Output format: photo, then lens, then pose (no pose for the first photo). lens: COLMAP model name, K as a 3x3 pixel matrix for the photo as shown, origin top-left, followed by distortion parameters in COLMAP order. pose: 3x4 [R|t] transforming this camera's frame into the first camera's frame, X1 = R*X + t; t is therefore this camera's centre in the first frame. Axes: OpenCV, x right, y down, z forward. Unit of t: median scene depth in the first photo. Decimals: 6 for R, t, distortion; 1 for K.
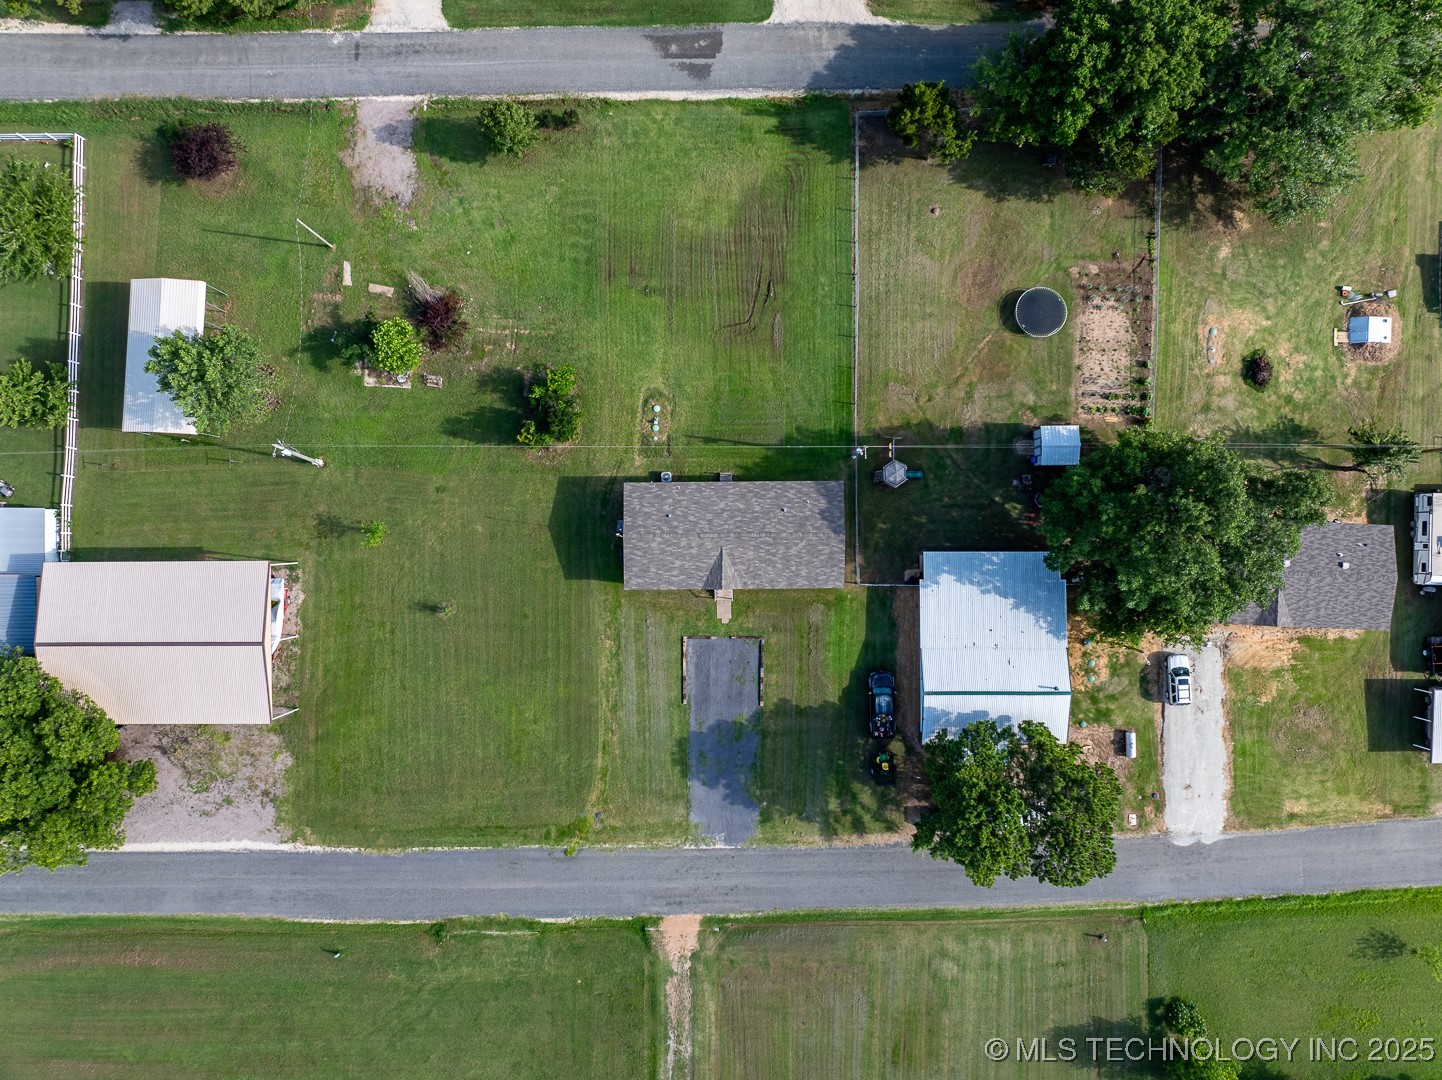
lens RADIAL K [[1010.2, 0, 721.0], [0, 1010.2, 540.0], [0, 0, 1]] dist [-0.033136, -0.004292]
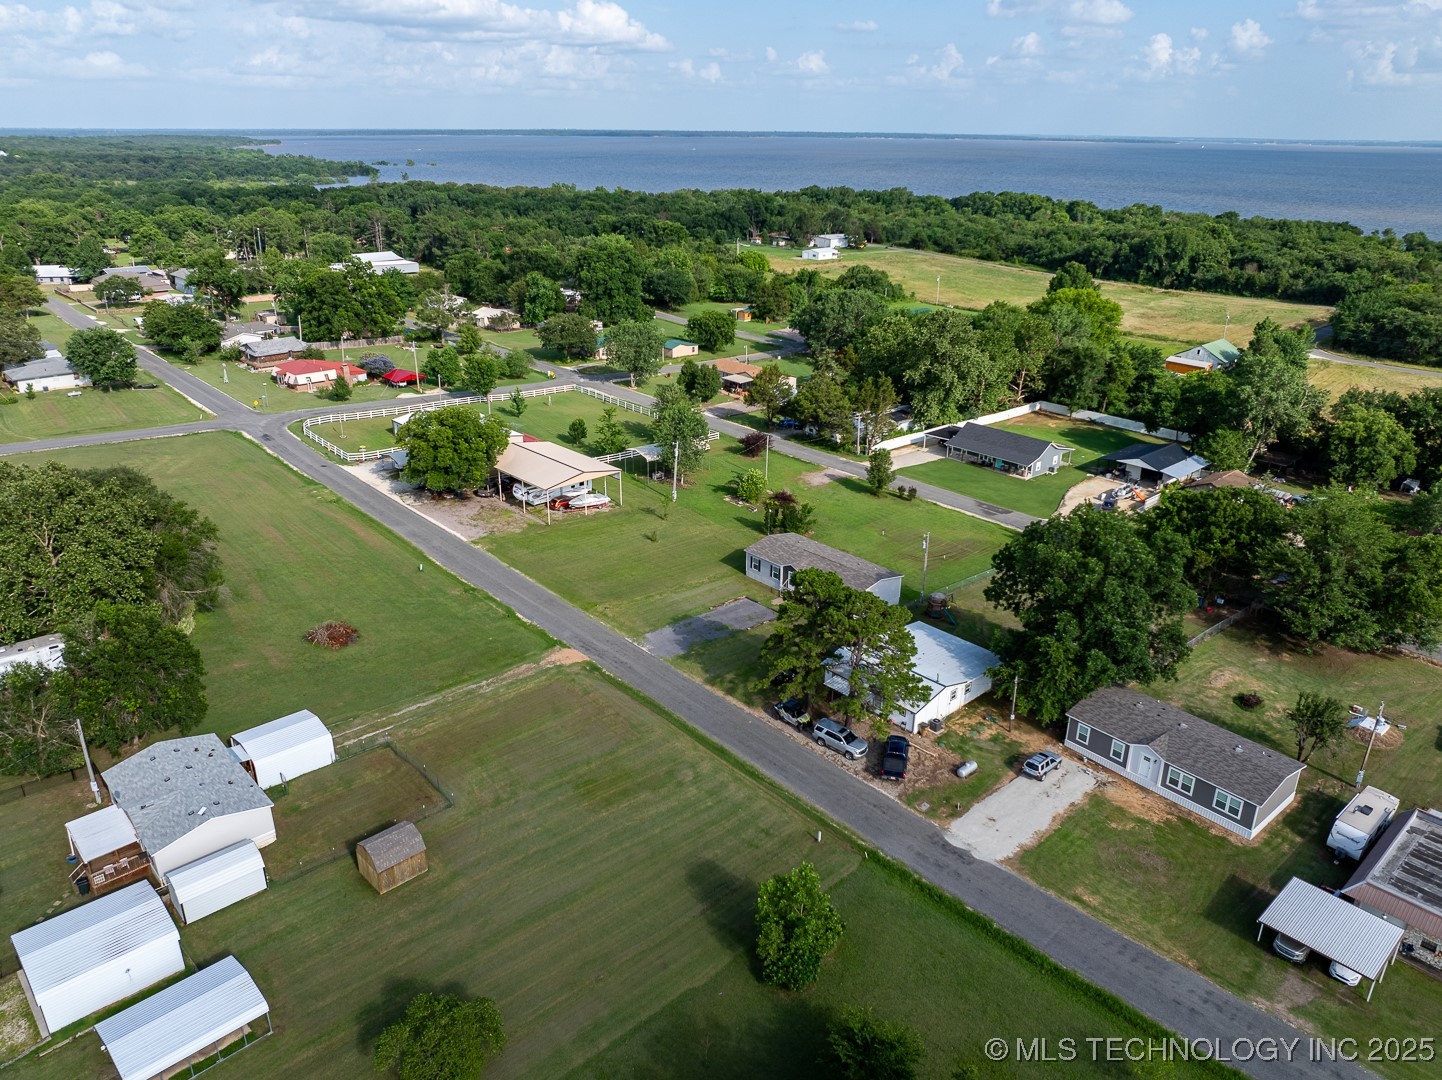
lens RADIAL K [[1010.2, 0, 721.0], [0, 1010.2, 540.0], [0, 0, 1]] dist [-0.033136, -0.004292]
pose [[0.671491, 0.290982, -0.681491, 0.881051], [-0.740967, 0.253386, -0.621903, 0.981201], [-0.008282, 0.922564, 0.385755, 0.391785]]
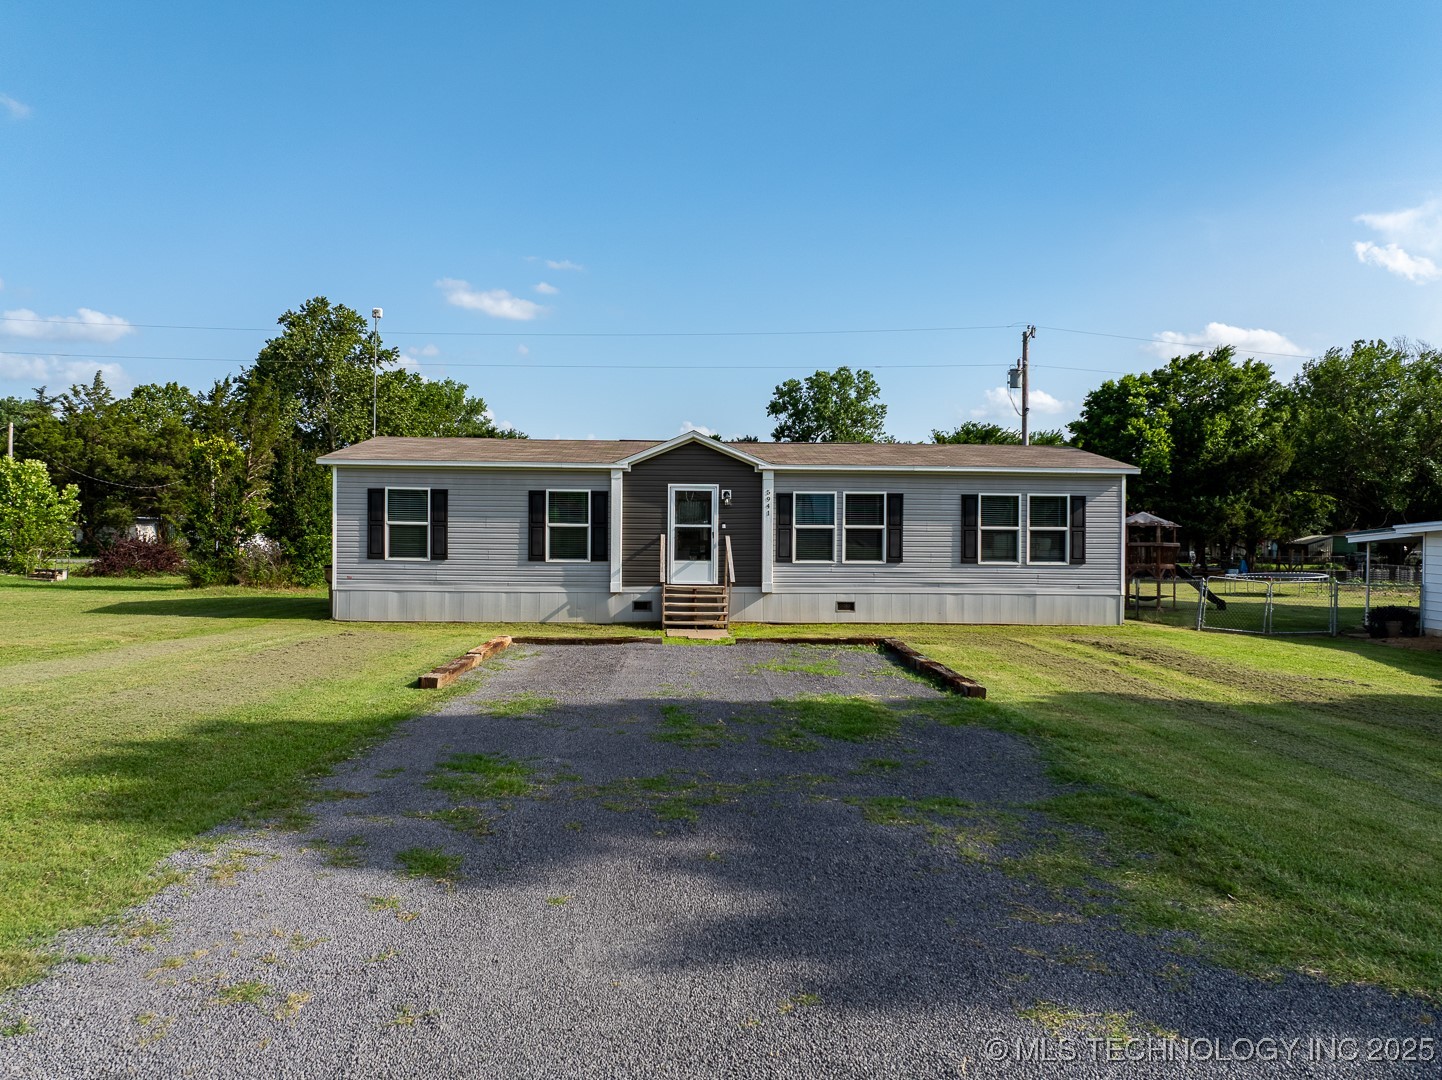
lens RADIAL K [[1016.7, 0, 726.5], [0, 1016.7, 530.3], [0, 0, 1]] dist [-0.030691, -0.001745]
pose [[0.998741, 0.016060, 0.047530, -0.002247], [0.047350, 0.011435, -0.998813, 0.306365], [-0.016585, 0.999806, 0.010660, 0.984315]]
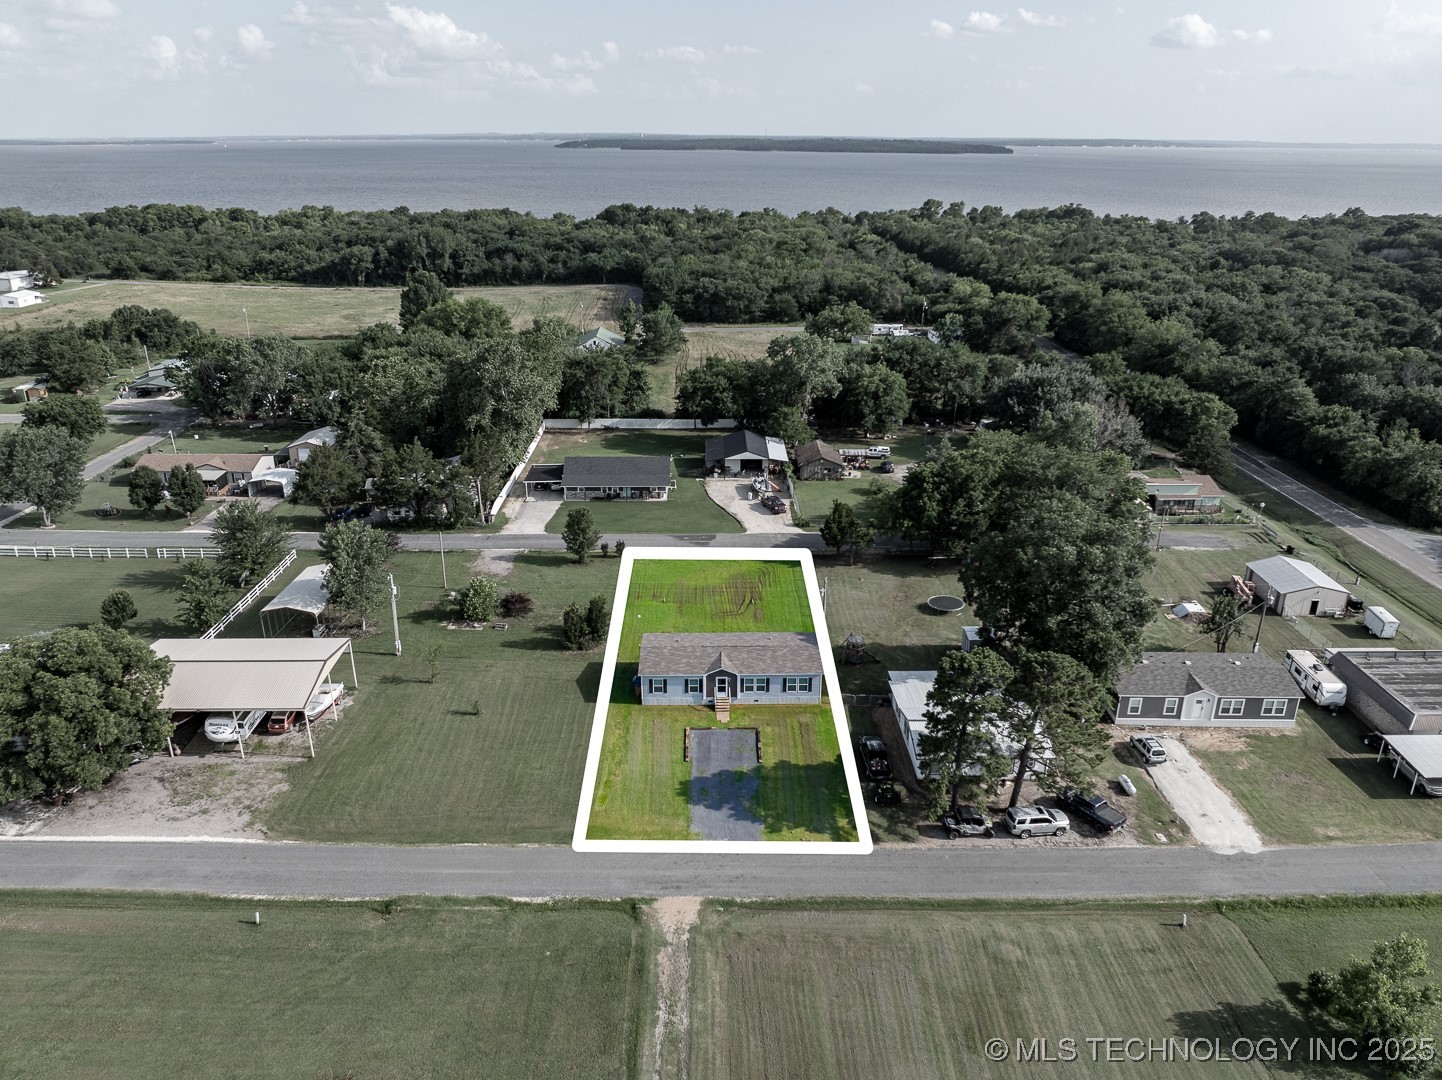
lens RADIAL K [[1016.7, 0, 726.5], [0, 1016.7, 530.3], [0, 0, 1]] dist [-0.030691, -0.001745]
pose [[0.999763, 0.002220, 0.021637, -0.018436], [0.019292, 0.368857, -0.929286, 1.058176], [-0.010044, 0.929484, 0.368727, 0.392969]]
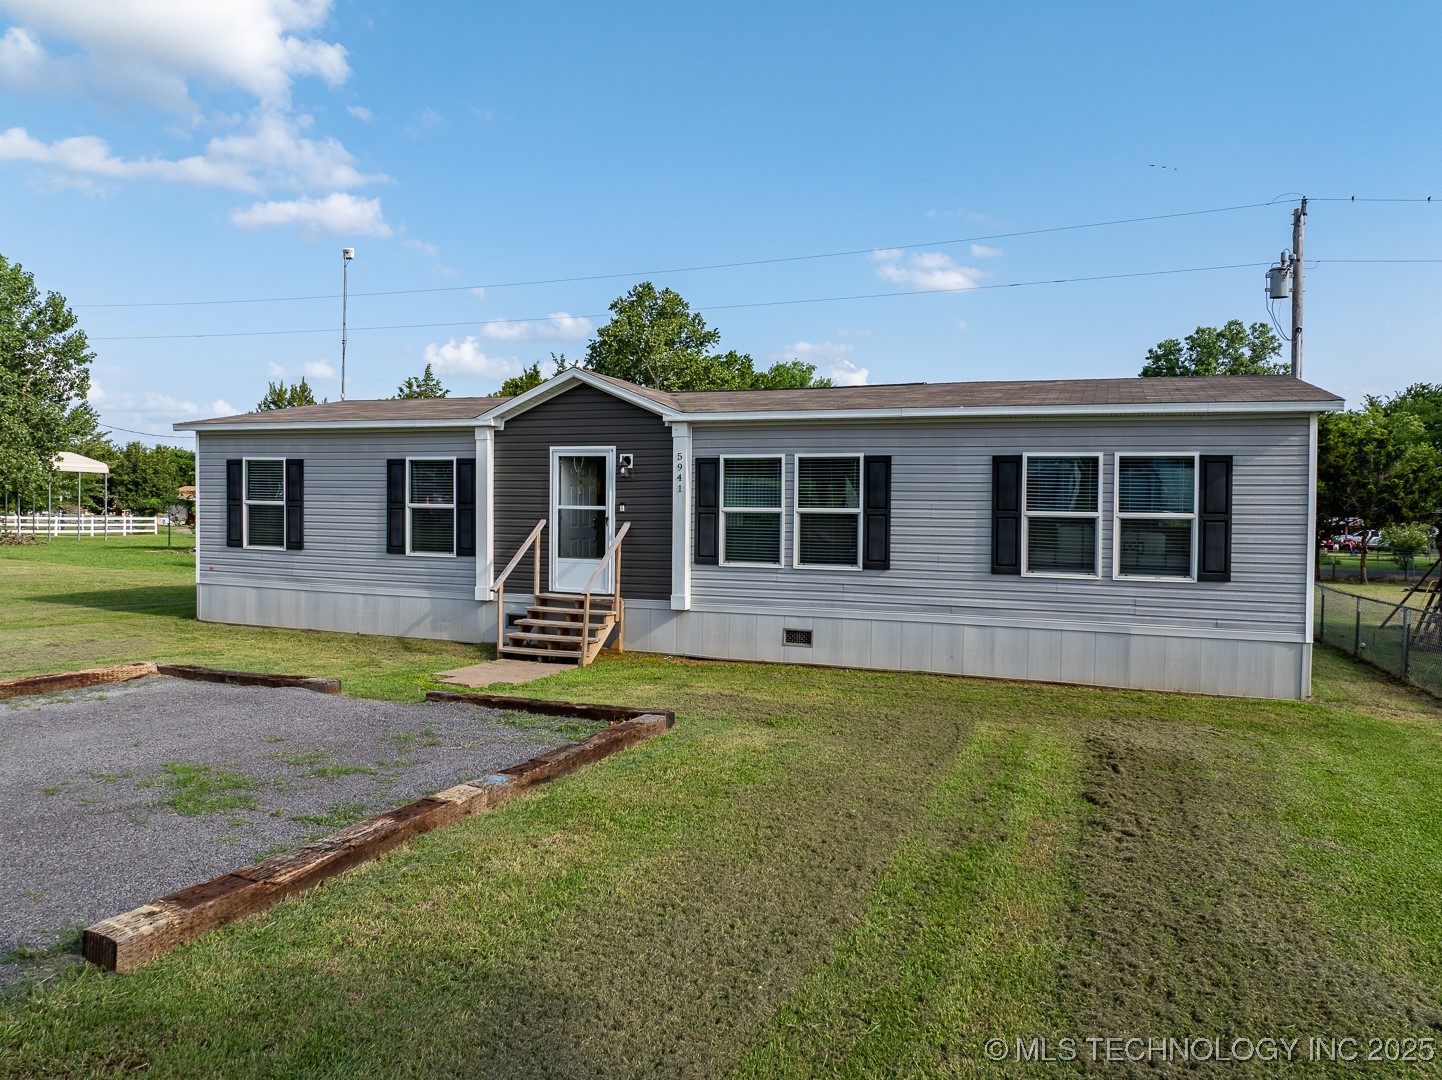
lens RADIAL K [[1016.7, 0, 726.5], [0, 1016.7, 530.3], [0, 0, 1]] dist [-0.030691, -0.001745]
pose [[0.935807, 0.028613, -0.351350, 0.088291], [-0.352037, 0.024022, -0.935678, 0.202872], [-0.018332, 0.999302, 0.032553, 0.983826]]
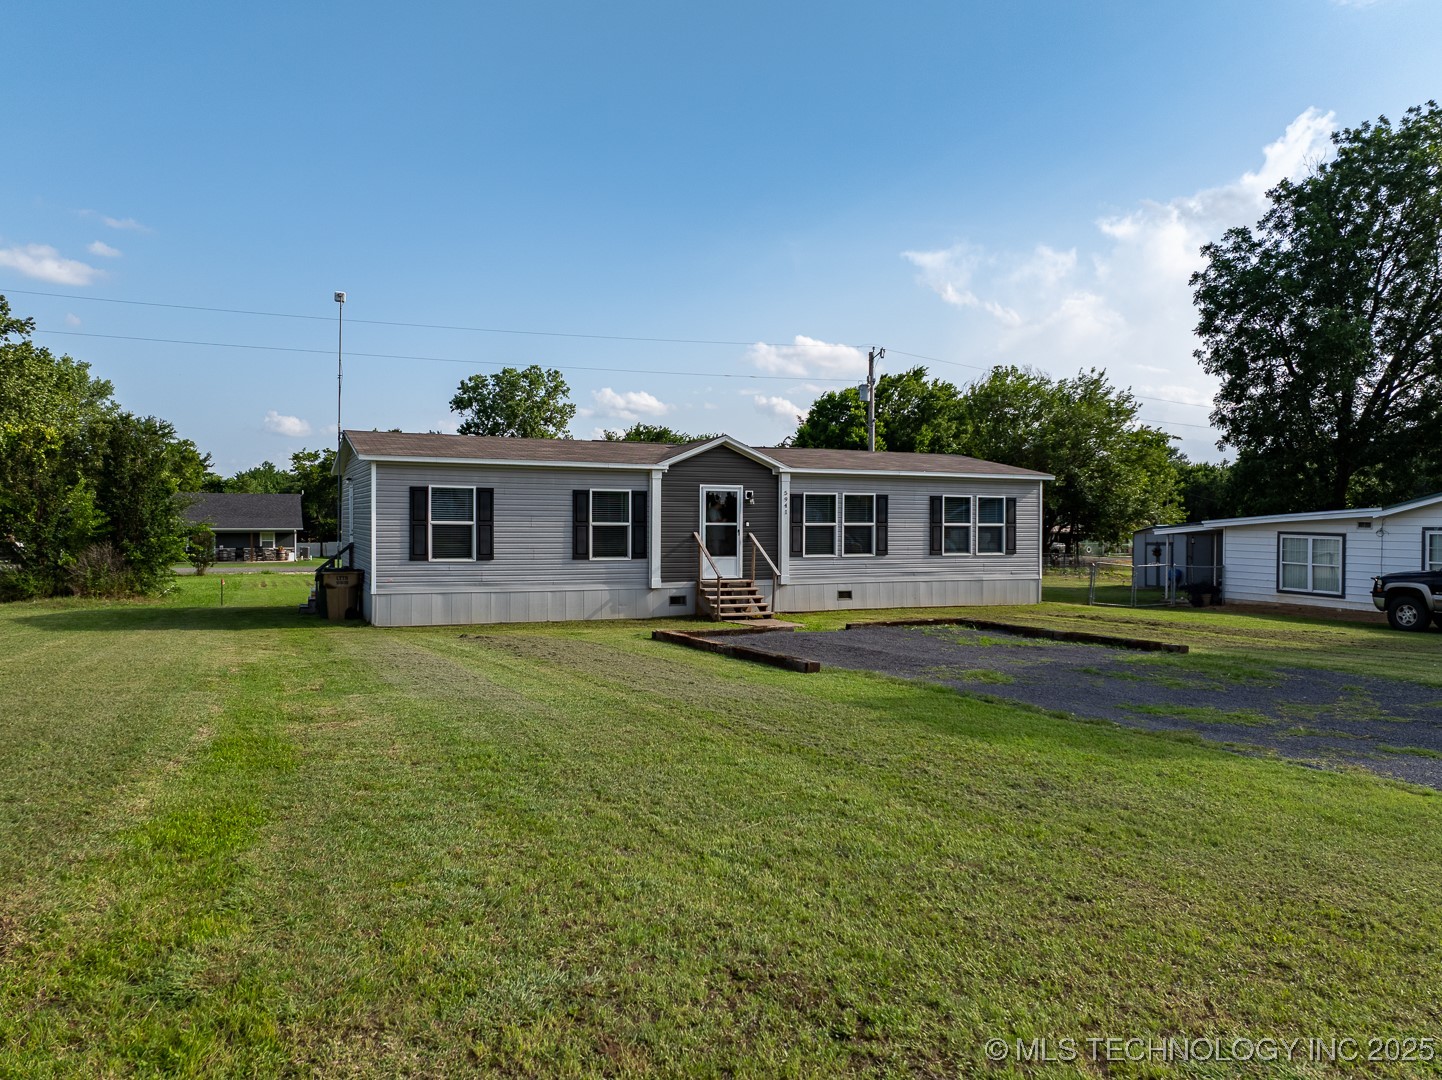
lens RADIAL K [[1010.2, 0, 721.0], [0, 1010.2, 540.0], [0, 0, 1]] dist [-0.033136, -0.004292]
pose [[0.910325, 0.004775, 0.413867, -0.113584], [0.413684, 0.021426, -0.910169, 0.297663], [-0.013214, 0.999759, 0.017529, 0.985632]]
